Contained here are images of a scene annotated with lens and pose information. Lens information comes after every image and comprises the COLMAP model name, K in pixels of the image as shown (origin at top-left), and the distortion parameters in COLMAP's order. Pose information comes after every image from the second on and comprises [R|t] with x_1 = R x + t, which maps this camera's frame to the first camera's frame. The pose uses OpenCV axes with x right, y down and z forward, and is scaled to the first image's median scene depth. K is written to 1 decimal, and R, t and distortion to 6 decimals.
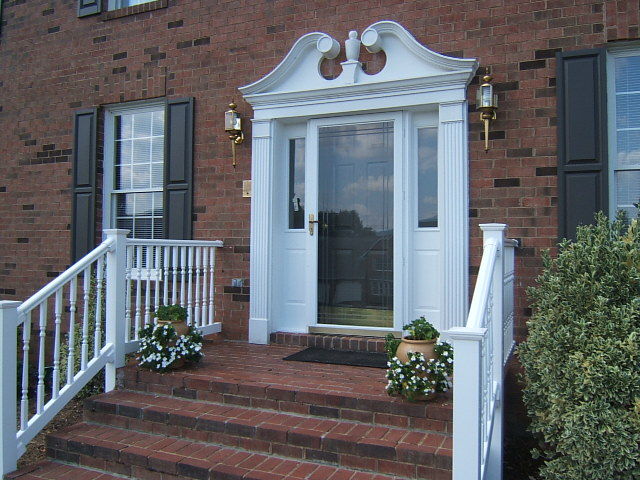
lens RADIAL K [[477.6, 0, 320.0], [0, 477.6, 240.0], [0, 0, 1]] dist [-0.001135, 0.001104]
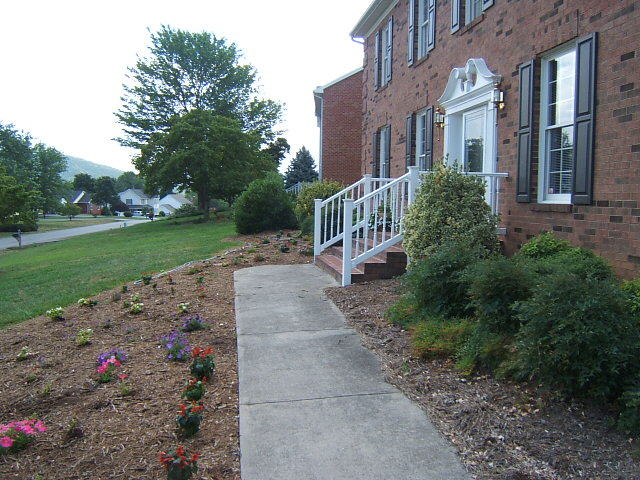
lens RADIAL K [[477.6, 0, 320.0], [0, 477.6, 240.0], [0, 0, 1]] dist [-0.001135, 0.001104]
pose [[0.503678, 0.050781, -0.862398, 1.325284], [0.083885, 0.990679, 0.107327, -0.000181], [0.859809, -0.126400, 0.494723, -0.476825]]
